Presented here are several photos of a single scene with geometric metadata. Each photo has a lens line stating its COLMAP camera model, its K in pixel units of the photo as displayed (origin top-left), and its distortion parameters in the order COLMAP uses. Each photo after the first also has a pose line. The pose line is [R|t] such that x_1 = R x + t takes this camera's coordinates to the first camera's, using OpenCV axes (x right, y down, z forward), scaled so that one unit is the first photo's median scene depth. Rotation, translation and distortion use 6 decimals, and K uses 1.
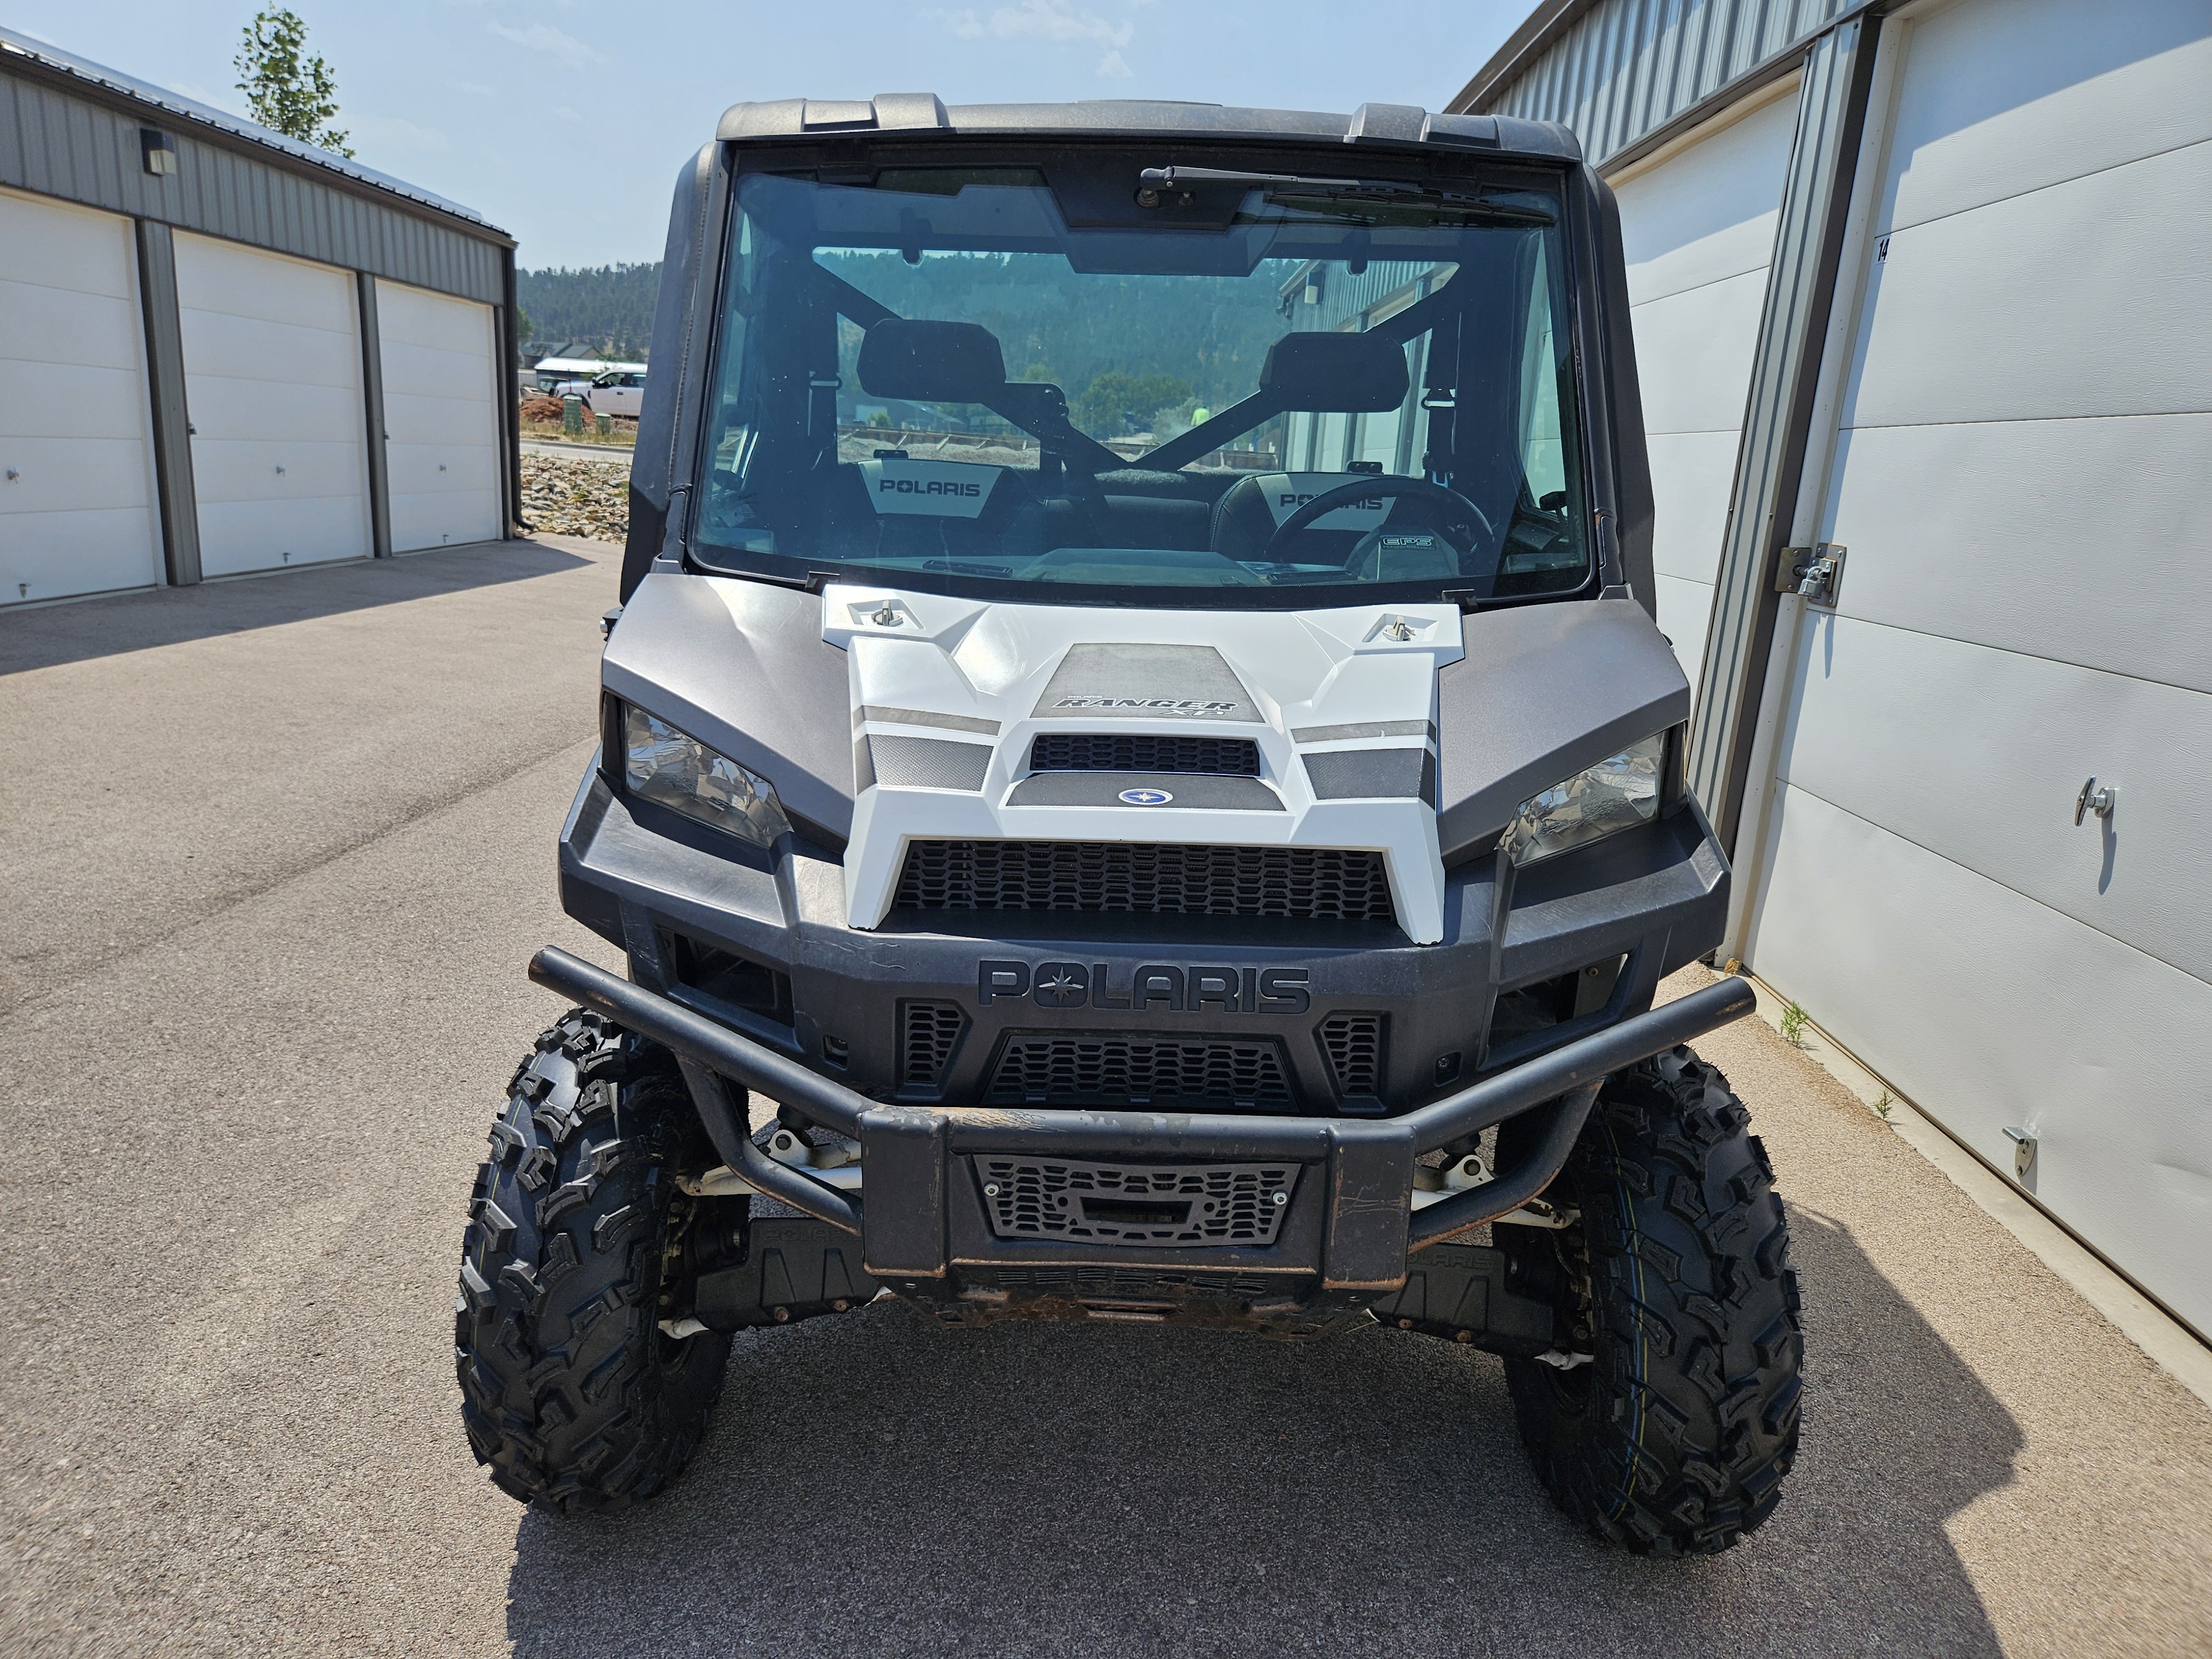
lens RADIAL K [[1490.9, 0, 1095.3], [0, 1490.9, 820.1], [0, 0, 1]] dist [0.063488, -0.067046]
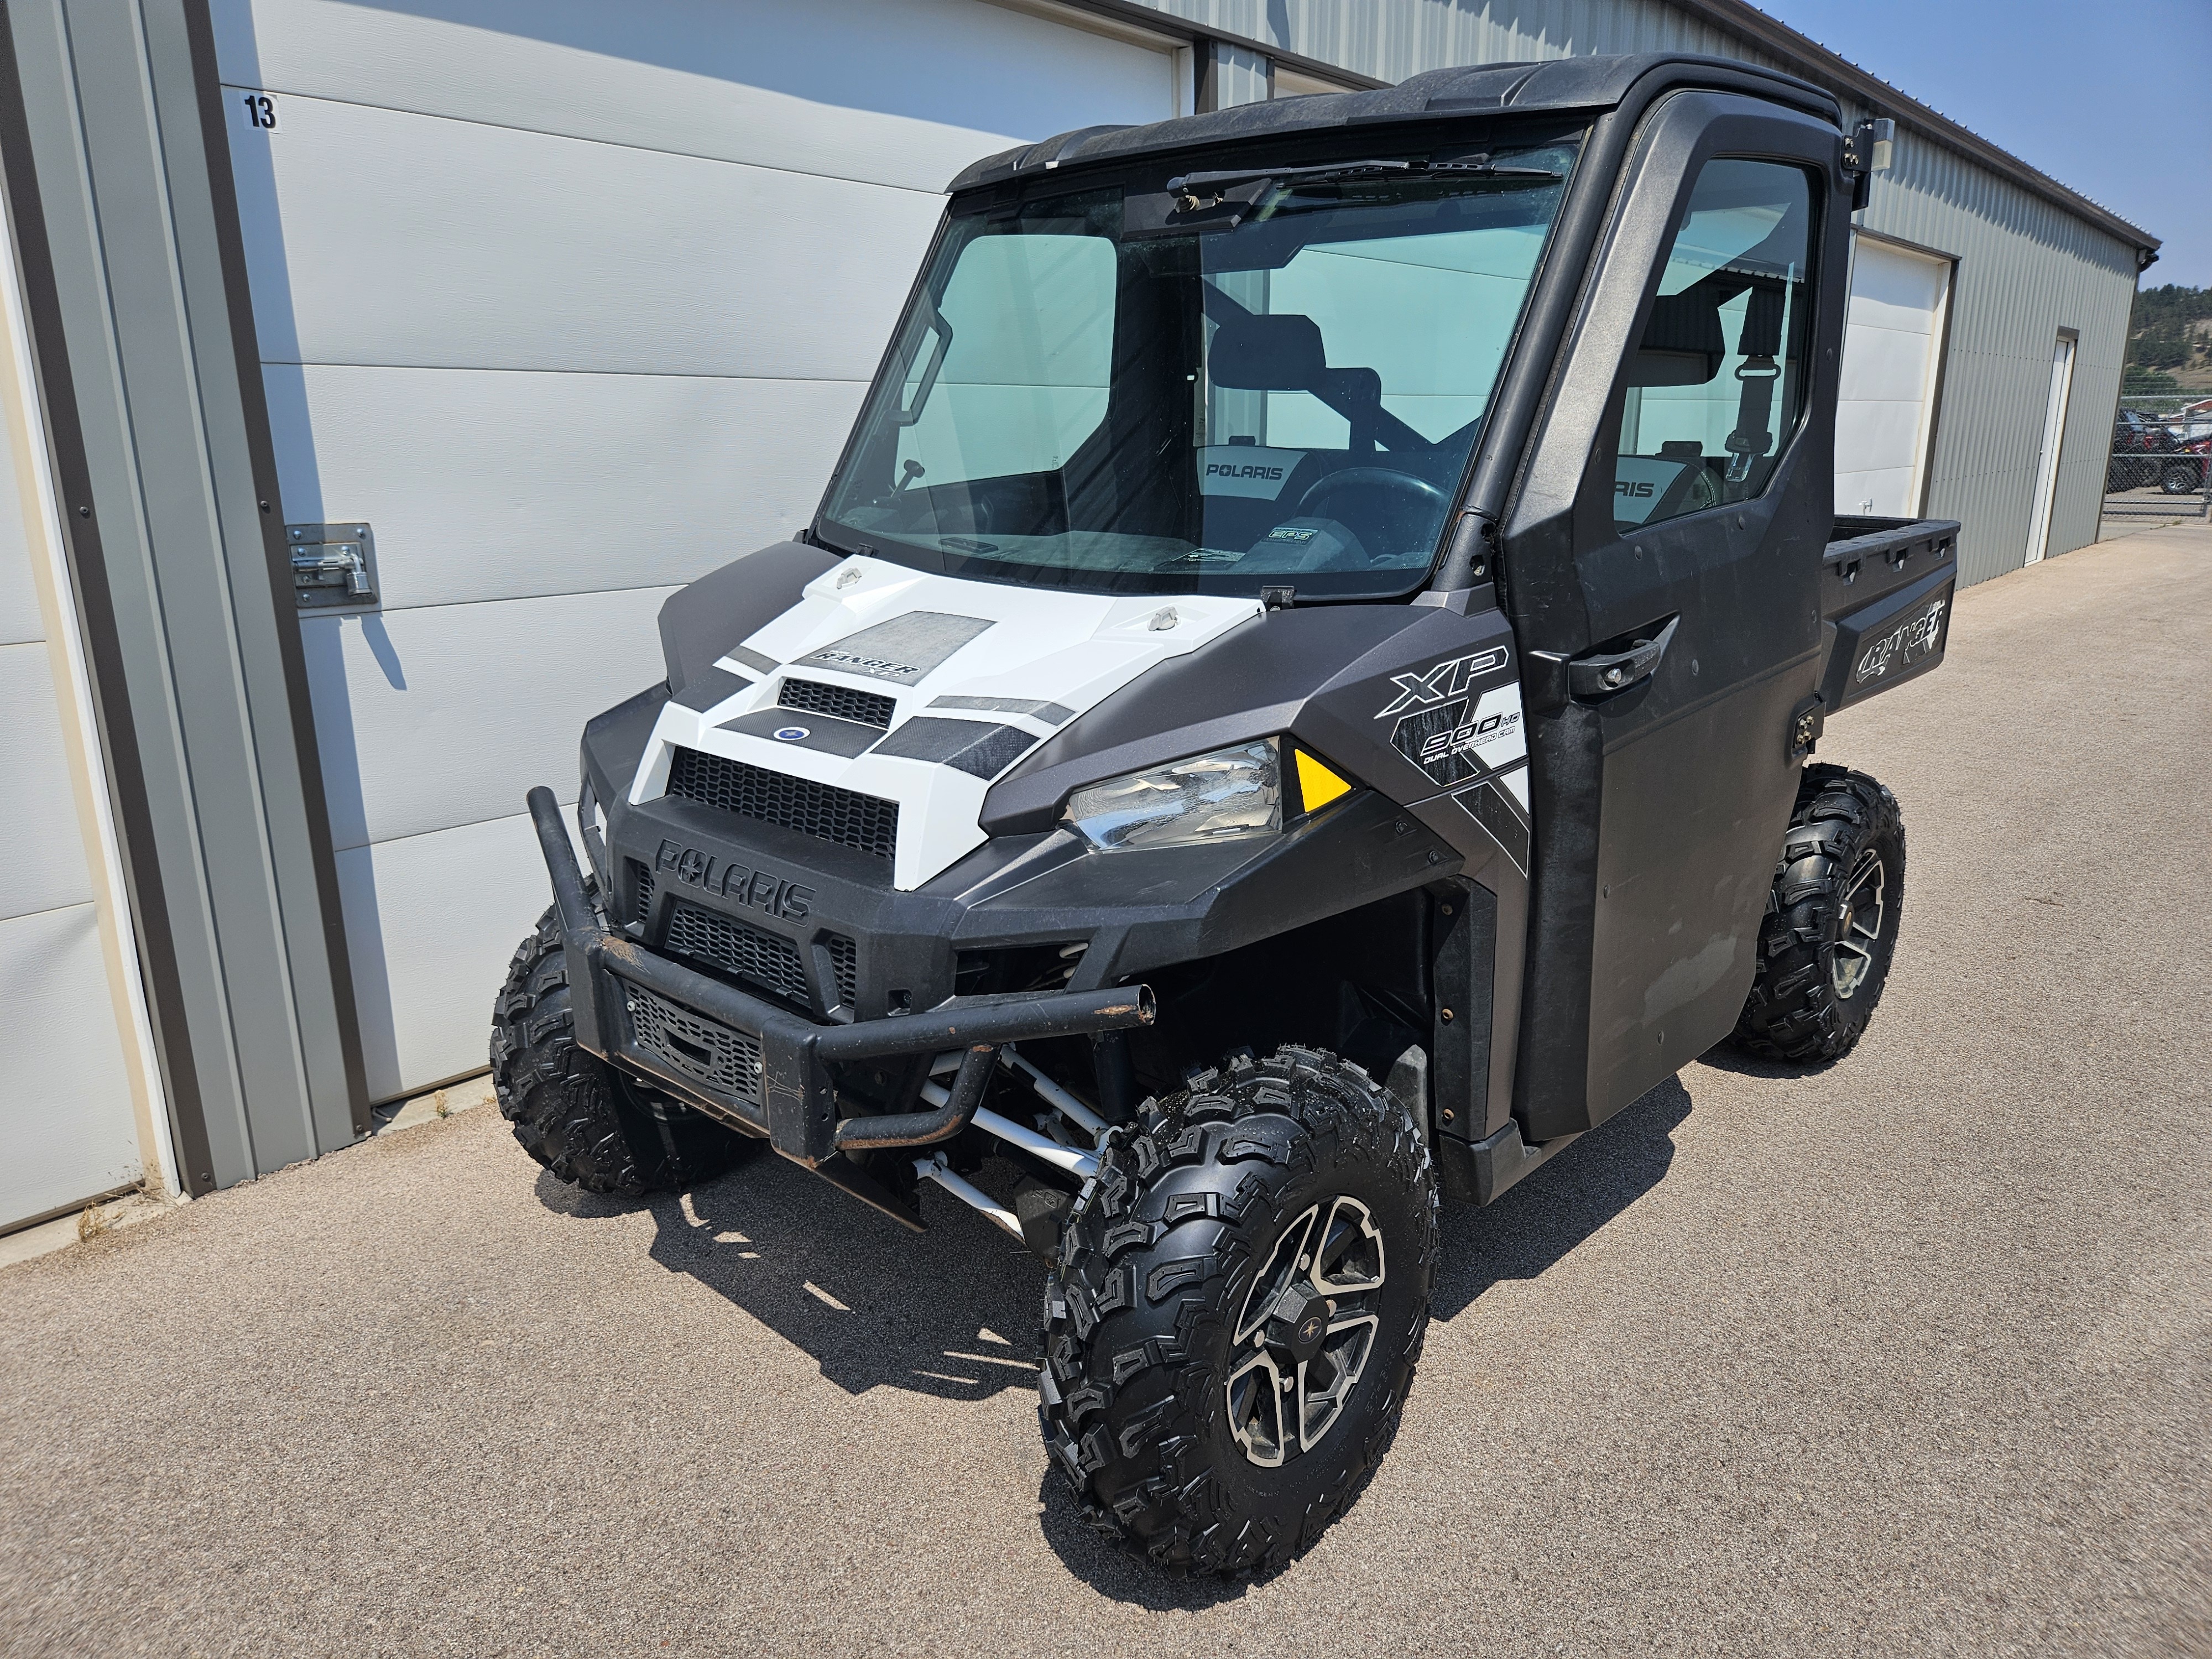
lens RADIAL K [[1485.6, 0, 1114.9], [0, 1485.6, 834.1], [0, 0, 1]] dist [0.039133, -0.001133]
pose [[0.750729, 0.160419, -0.640837, 1.031810], [-0.140528, 0.986645, 0.082359, -0.073546], [0.645490, 0.028226, 0.763247, 0.236554]]
